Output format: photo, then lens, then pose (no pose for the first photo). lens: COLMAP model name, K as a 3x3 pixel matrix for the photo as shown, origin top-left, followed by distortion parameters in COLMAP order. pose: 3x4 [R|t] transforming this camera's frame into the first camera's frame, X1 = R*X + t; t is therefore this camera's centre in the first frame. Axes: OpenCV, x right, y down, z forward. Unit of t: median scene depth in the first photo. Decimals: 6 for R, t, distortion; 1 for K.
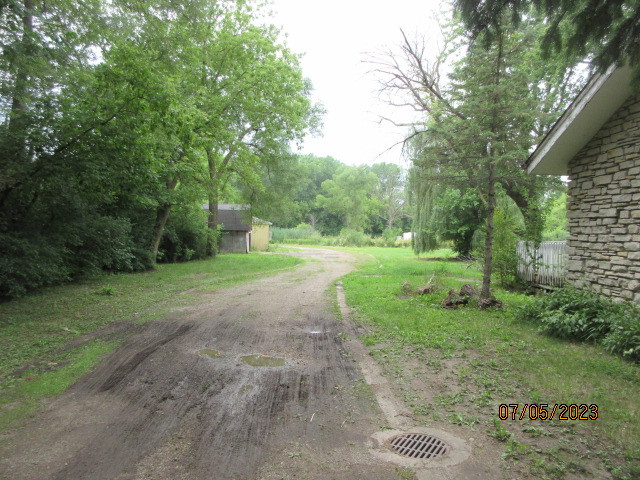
lens RADIAL K [[484.4, 0, 320.1], [0, 484.4, 240.3], [0, 0, 1]] dist [0.000420, 0.000055]
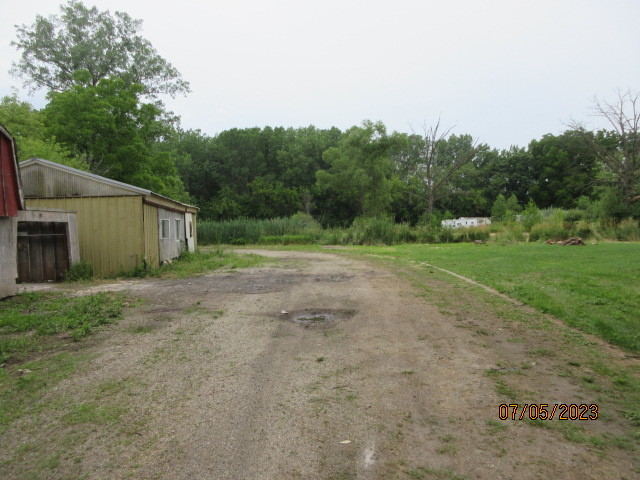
lens RADIAL K [[484.4, 0, 319.9], [0, 484.4, 239.4], [0, 0, 1]] dist [0.000420, 0.000055]
pose [[0.998522, -0.046393, -0.028311, 0.016346], [0.046557, 0.998902, 0.005151, 0.001083], [0.028041, -0.006462, 0.999586, 0.401553]]
